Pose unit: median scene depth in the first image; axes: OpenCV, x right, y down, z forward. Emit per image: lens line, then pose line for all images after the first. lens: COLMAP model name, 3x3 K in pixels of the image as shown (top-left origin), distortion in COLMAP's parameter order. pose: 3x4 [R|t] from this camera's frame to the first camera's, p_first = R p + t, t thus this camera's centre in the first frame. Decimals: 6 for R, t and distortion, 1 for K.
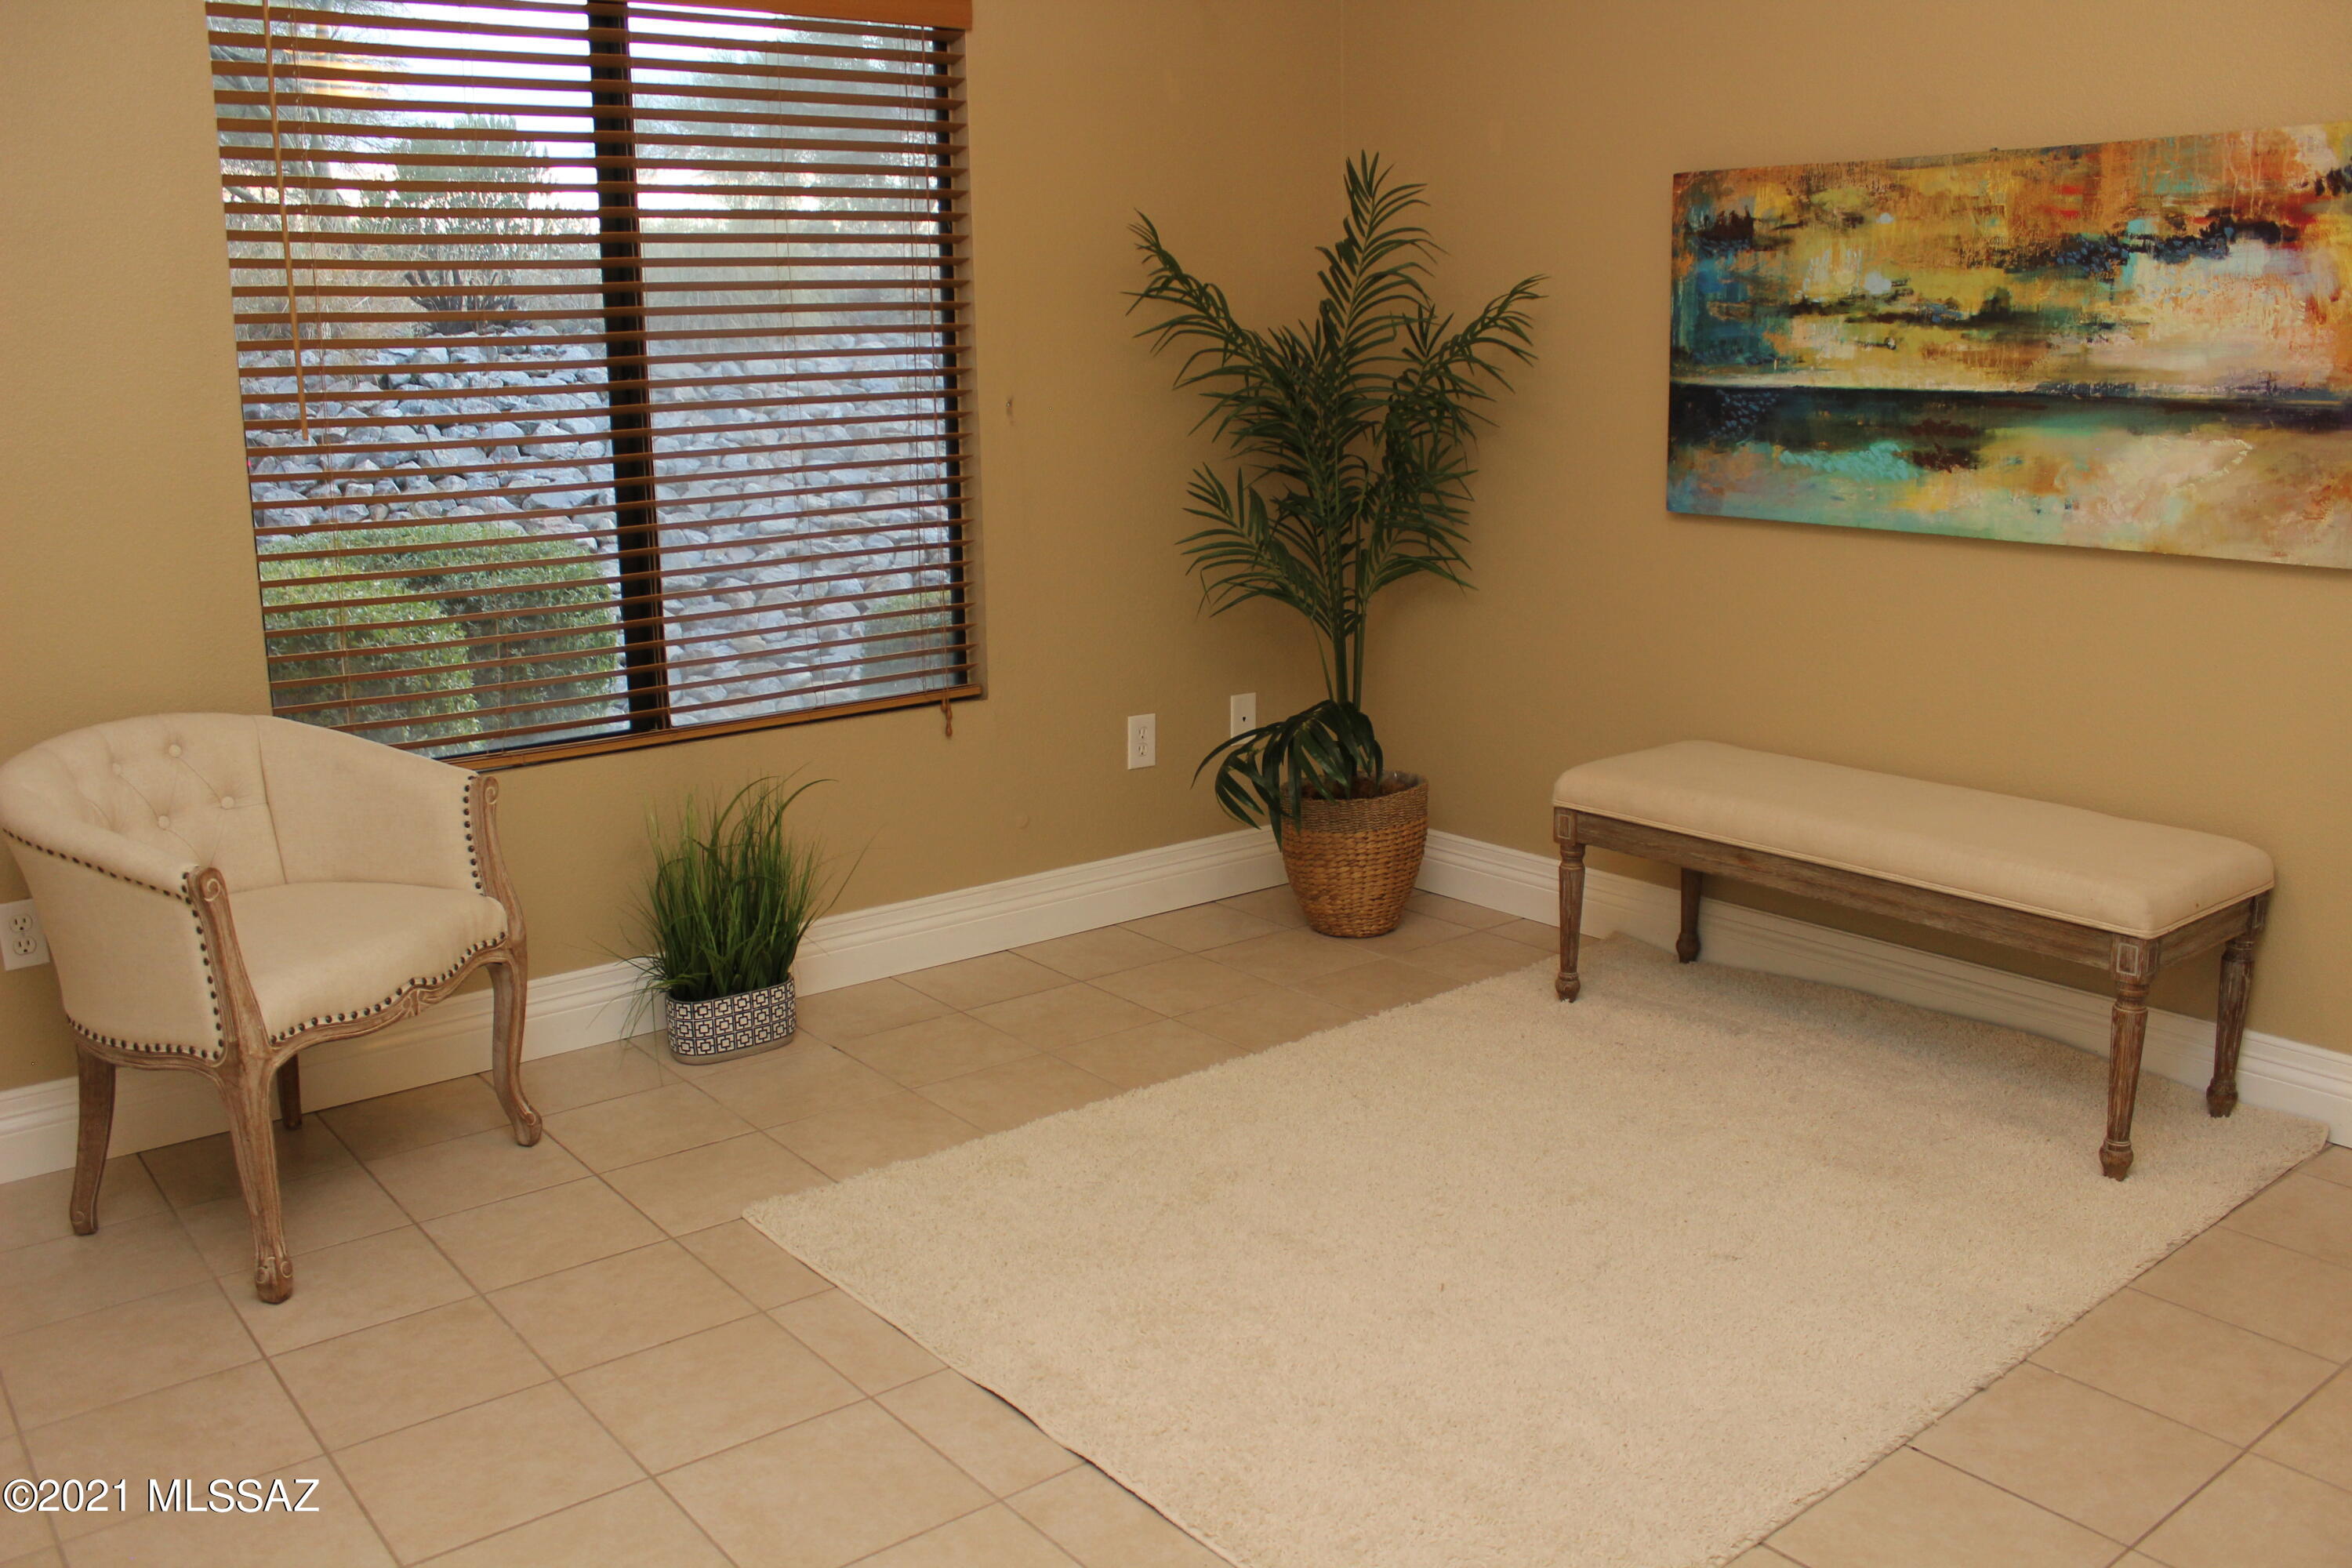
lens RADIAL K [[1980.1, 0, 1176.0], [0, 1980.1, 784.0], [0, 0, 1]] dist [-0.165920, 0.152955]
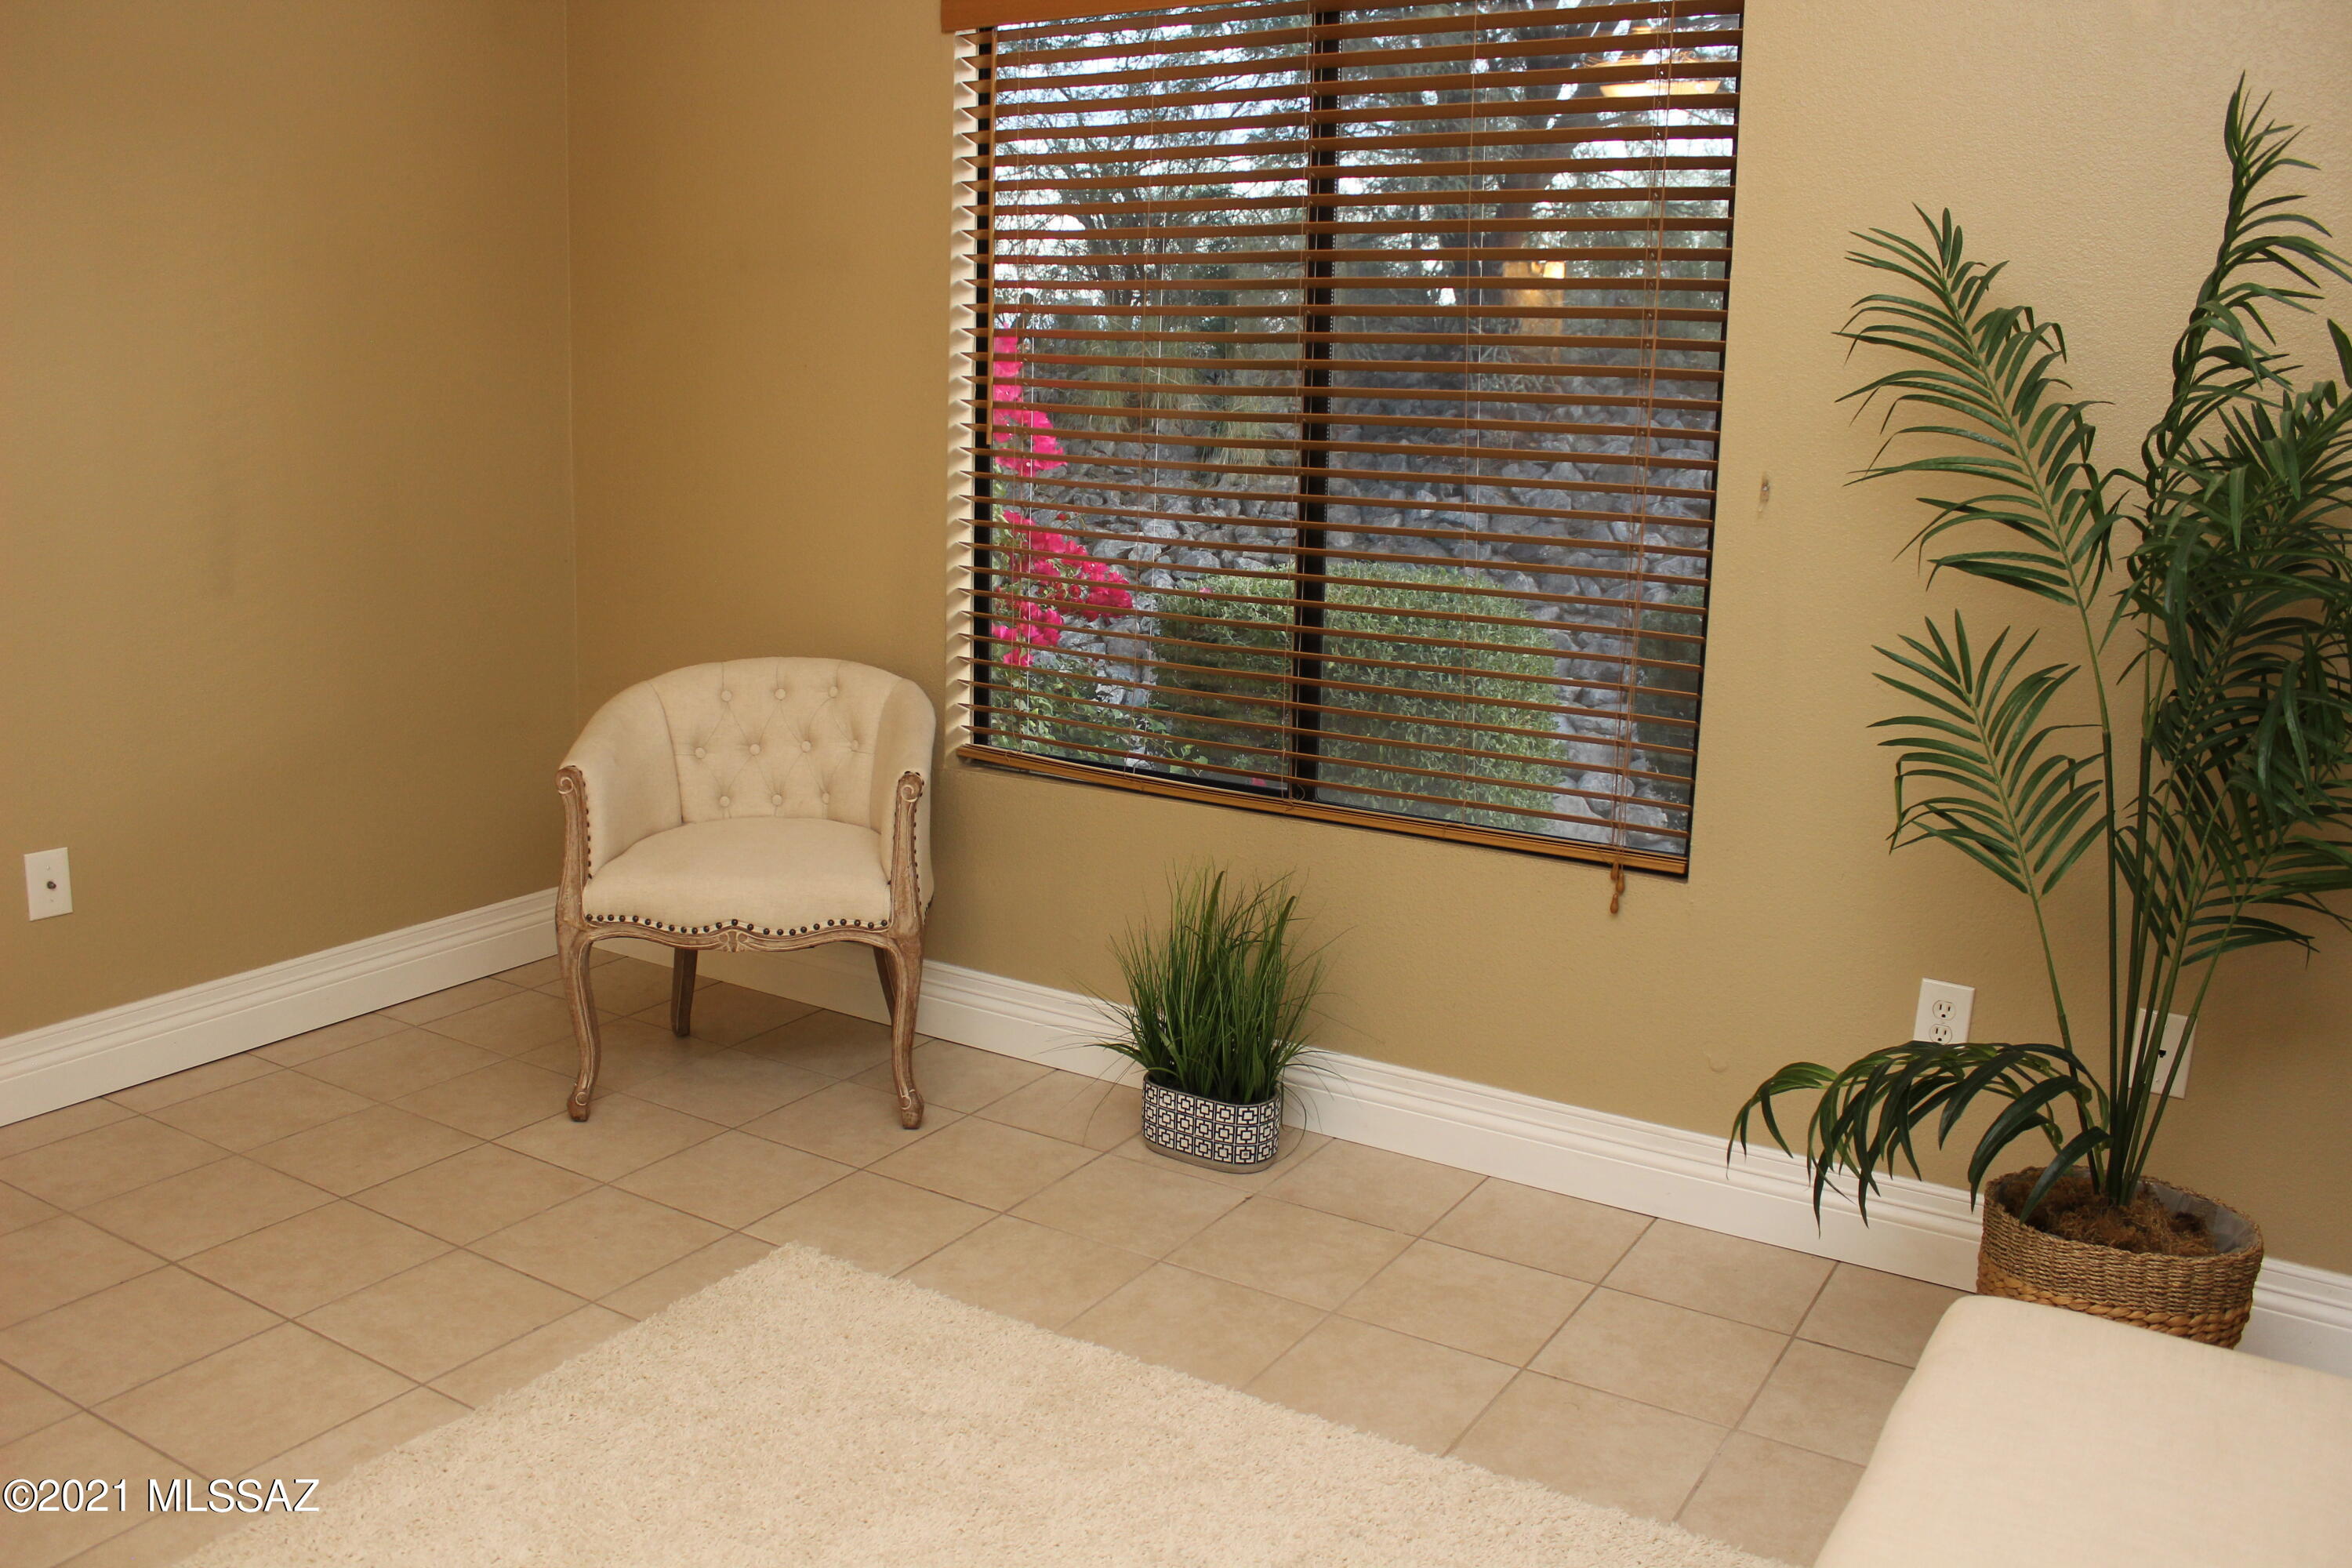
lens RADIAL K [[1980.1, 0, 1176.0], [0, 1980.1, 784.0], [0, 0, 1]] dist [-0.165920, 0.152955]
pose [[0.330576, 0.211327, -0.919815, 0.426228], [-0.231976, 0.962903, 0.137855, -0.113168], [0.914826, 0.167804, 0.367336, 0.462283]]
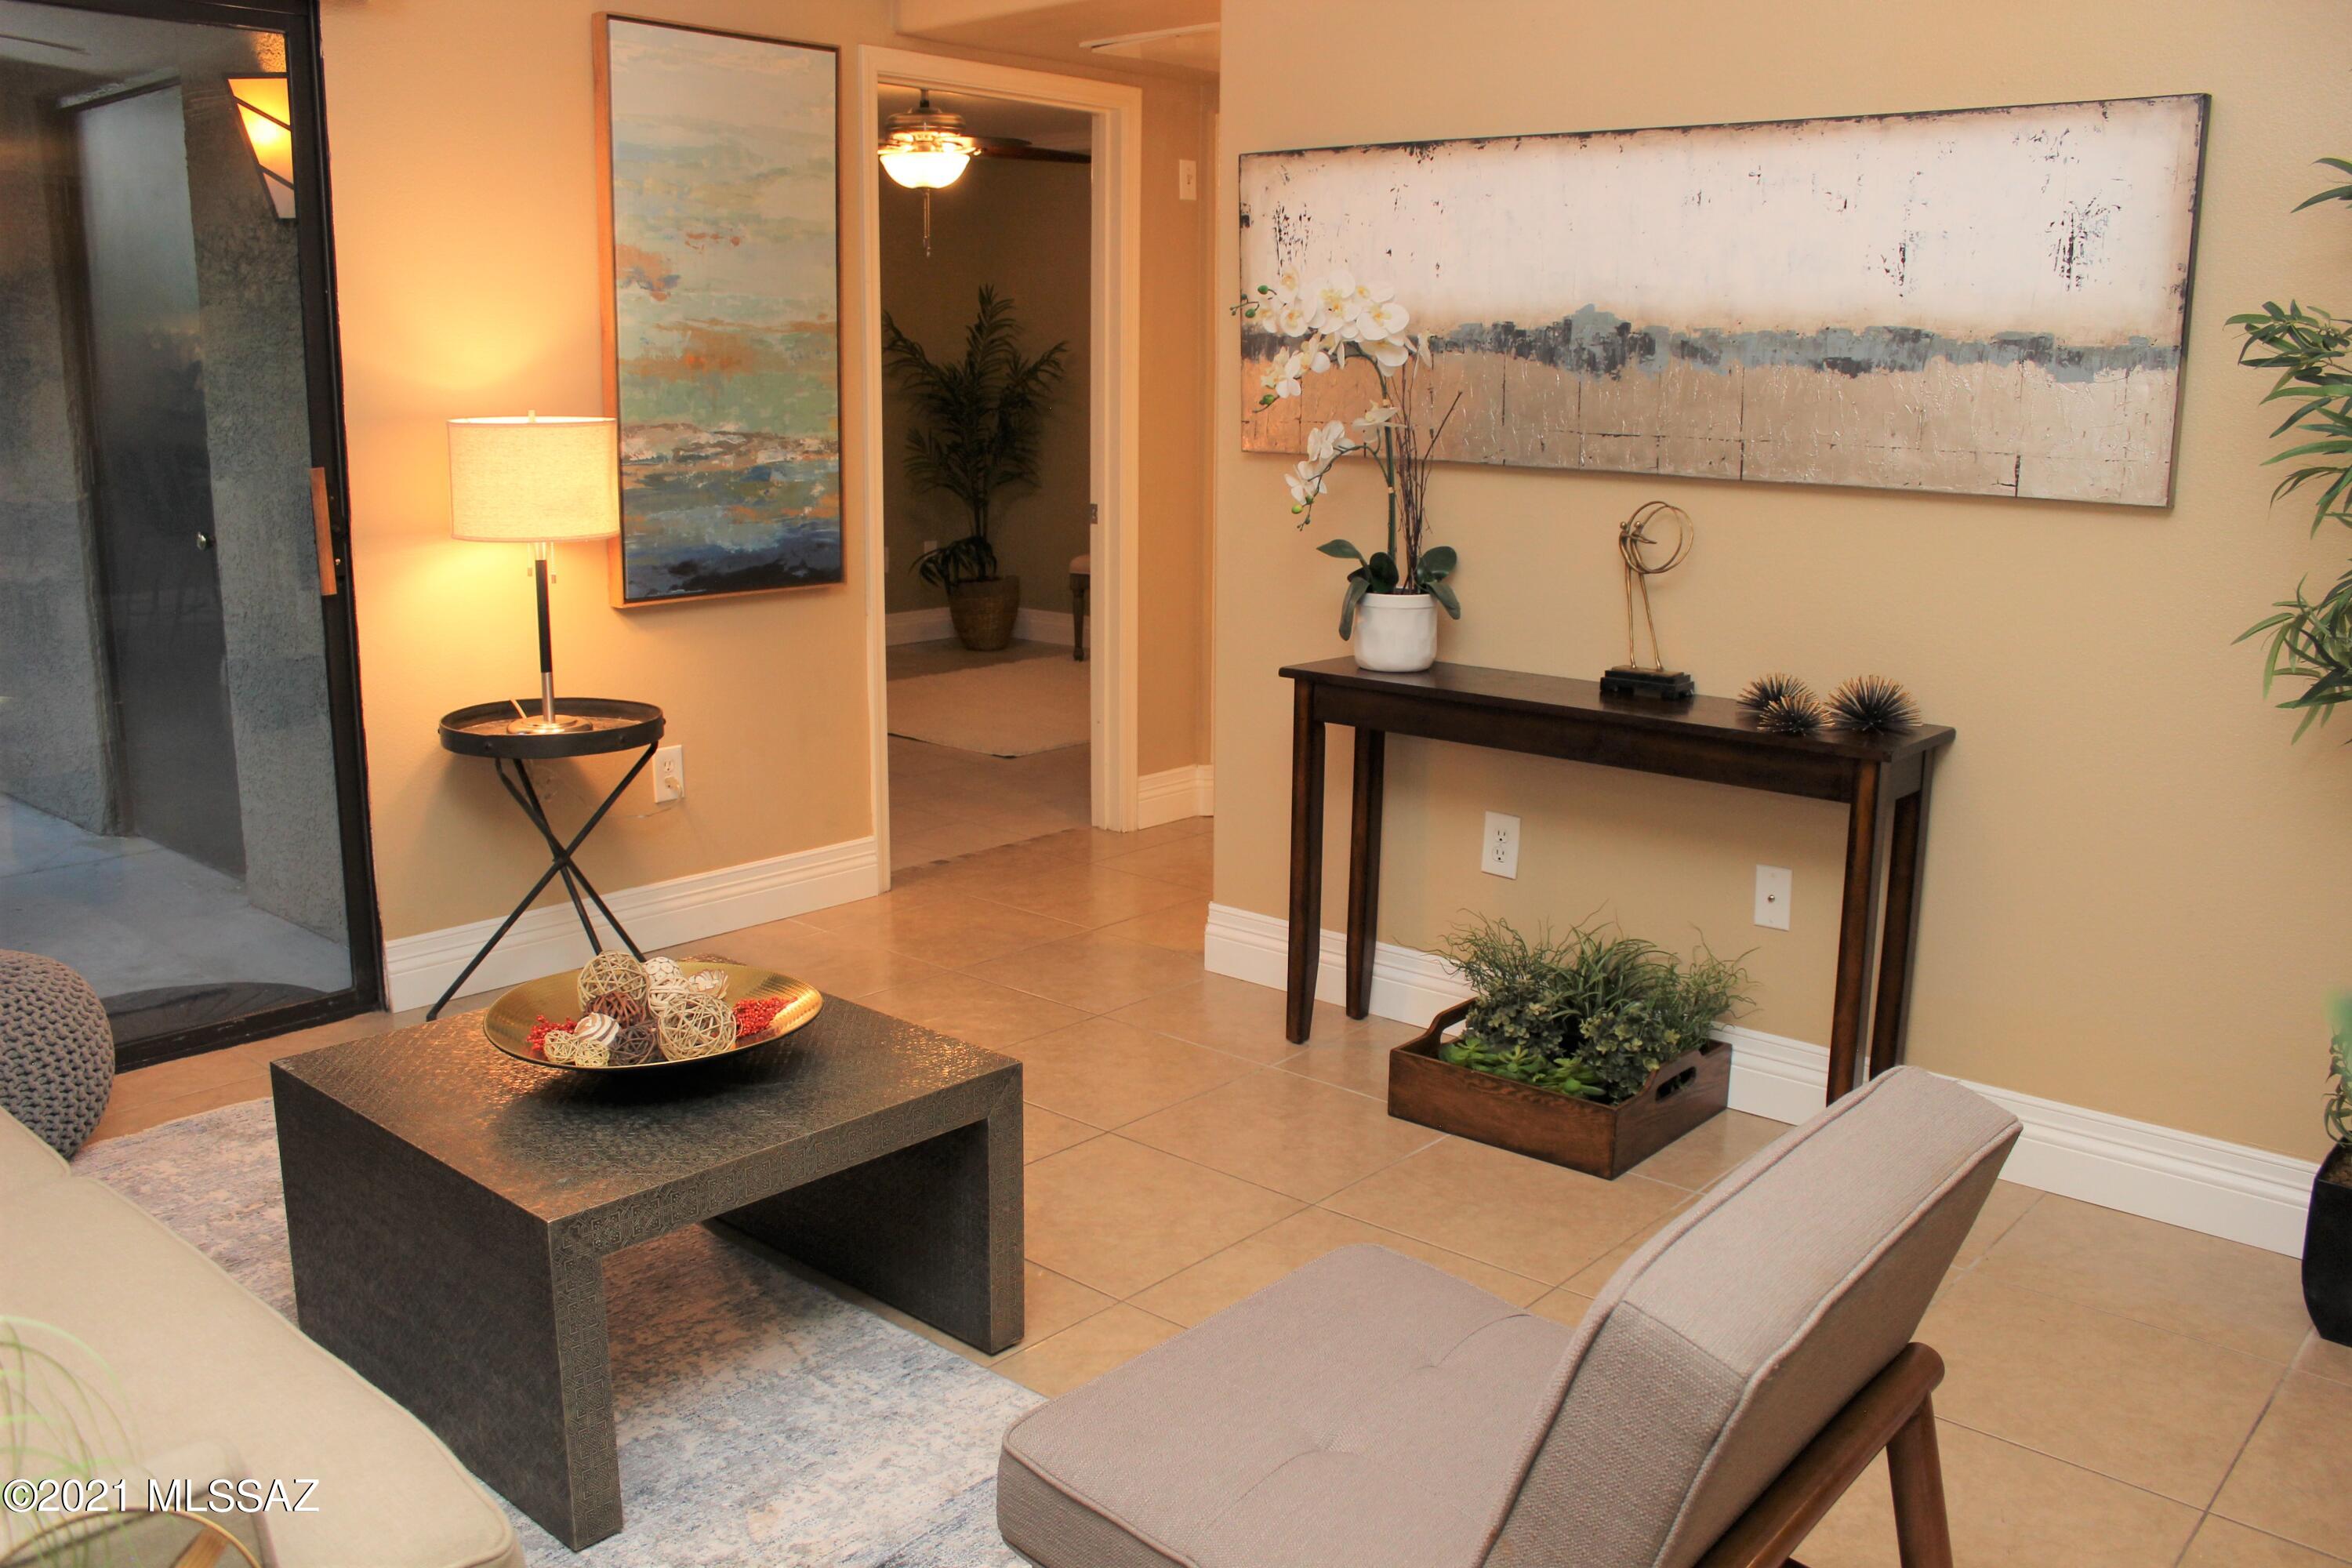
lens RADIAL K [[1980.1, 0, 1176.0], [0, 1980.1, 784.0], [0, 0, 1]] dist [-0.165920, 0.152955]
pose [[0.985856, -0.011877, 0.167171, -0.054646], [0.012292, 0.999923, -0.001448, 0.194769], [-0.167141, 0.003482, 0.985927, -0.962992]]
